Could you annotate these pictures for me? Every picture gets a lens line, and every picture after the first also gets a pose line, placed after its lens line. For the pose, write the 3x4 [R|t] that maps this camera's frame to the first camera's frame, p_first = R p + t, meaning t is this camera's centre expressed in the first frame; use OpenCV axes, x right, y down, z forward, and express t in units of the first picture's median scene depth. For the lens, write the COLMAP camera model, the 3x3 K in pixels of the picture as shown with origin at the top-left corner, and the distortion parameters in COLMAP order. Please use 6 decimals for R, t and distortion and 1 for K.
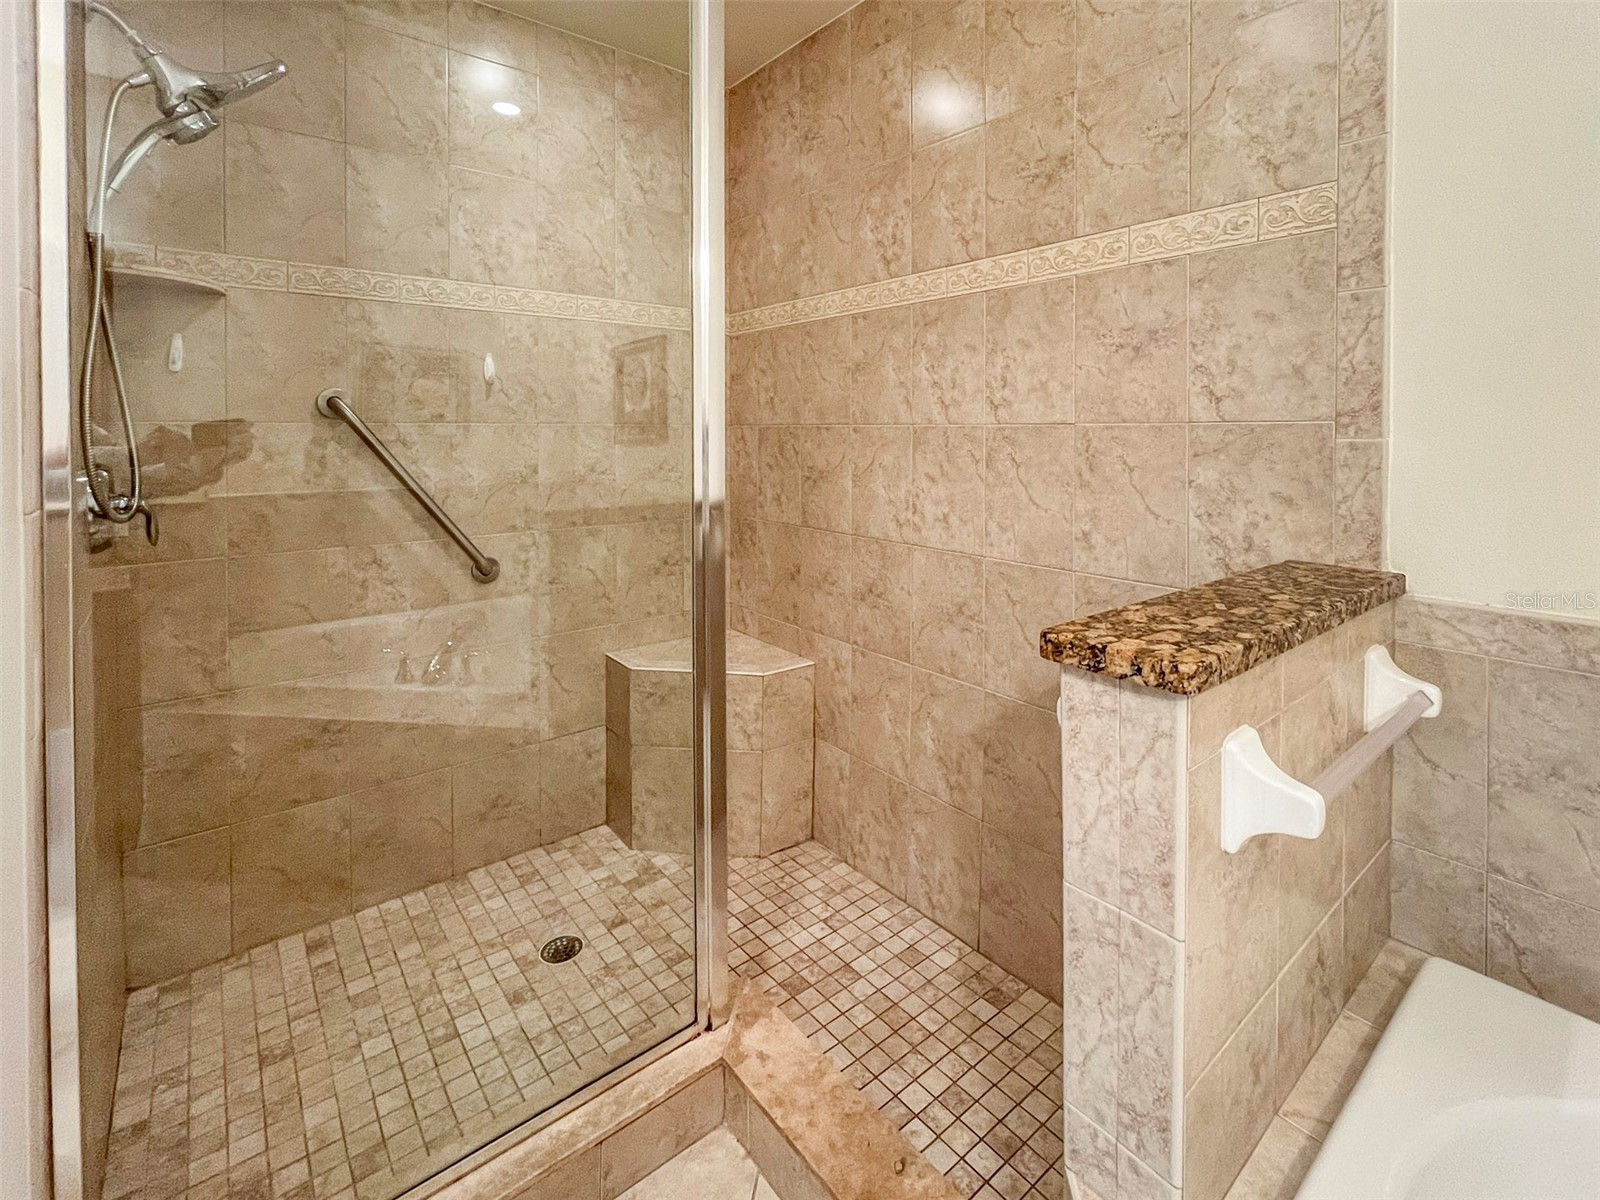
lens RADIAL K [[689.3, 0, 791.1], [0, 689.3, 561.1], [0, 0, 1]] dist [0.001269, -0.000187]
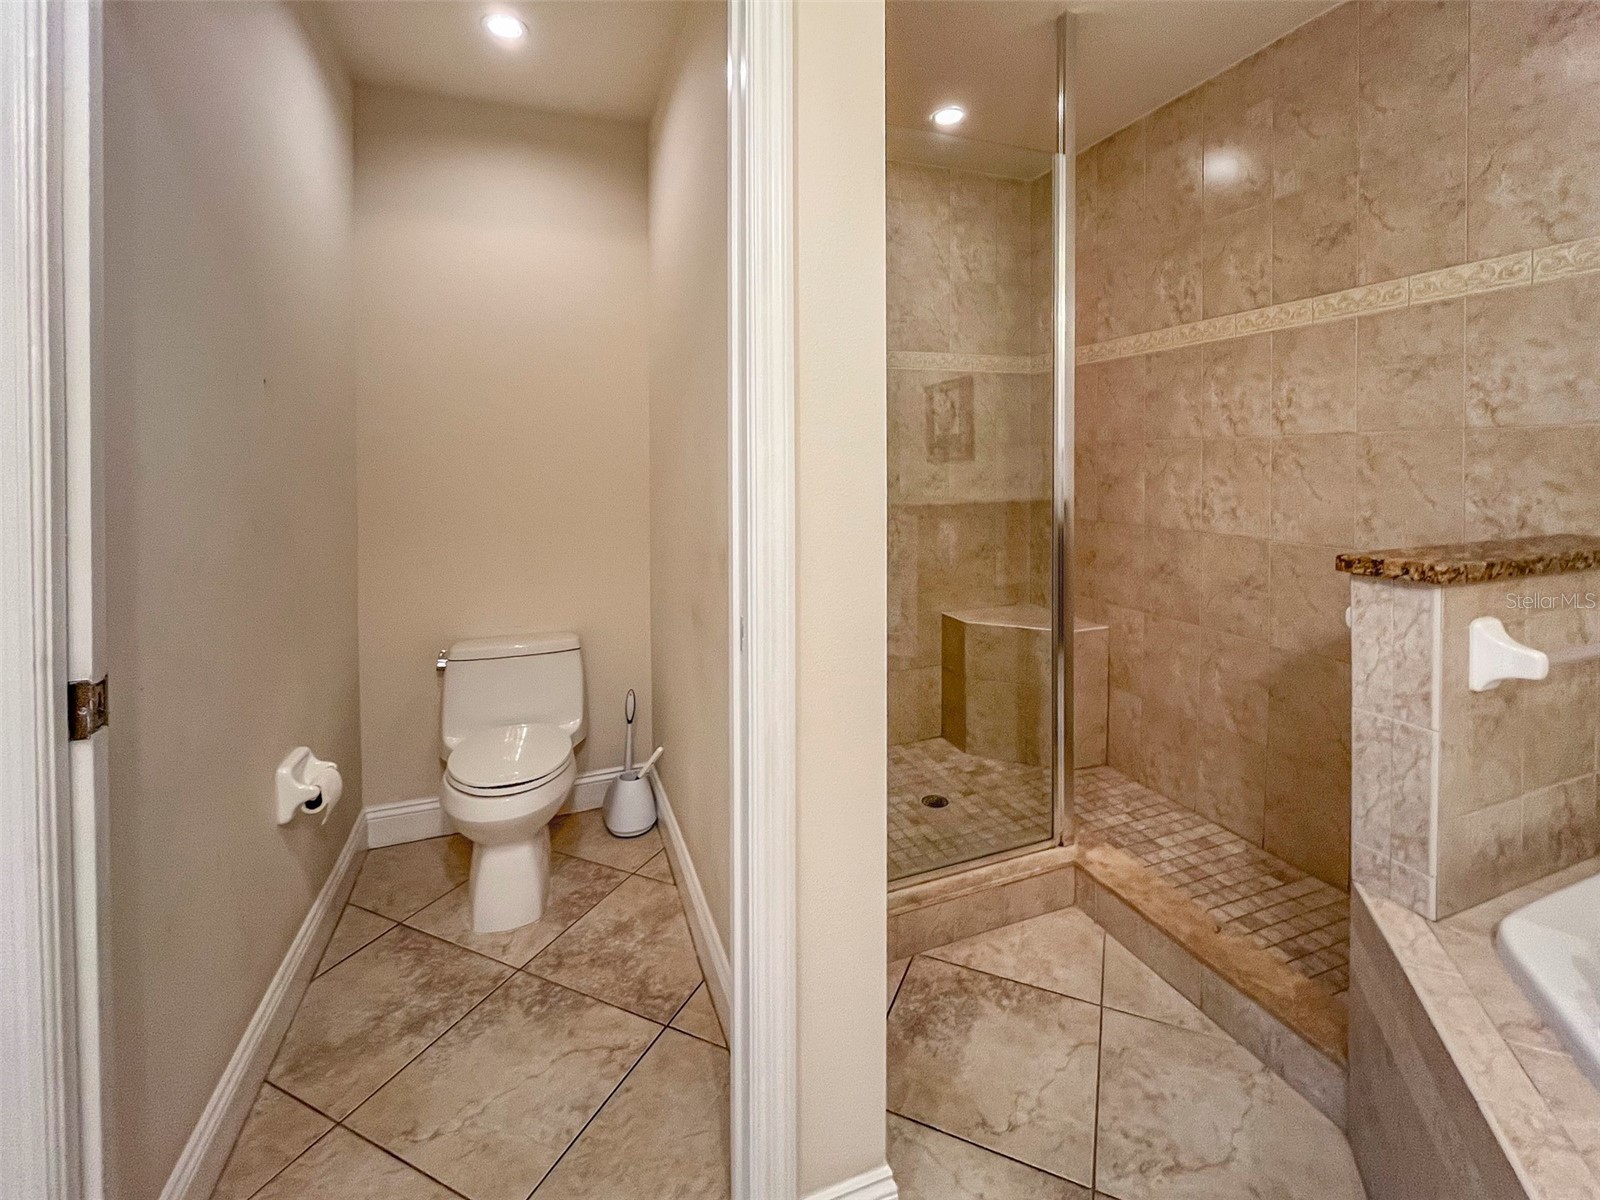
lens RADIAL K [[689.3, 0, 791.1], [0, 689.3, 561.1], [0, 0, 1]] dist [0.001269, -0.000187]
pose [[0.959056, 0.022776, -0.282299, -0.215326], [-0.033763, 0.998847, -0.034117, 0.110686], [0.281196, 0.042251, 0.958720, -0.482953]]
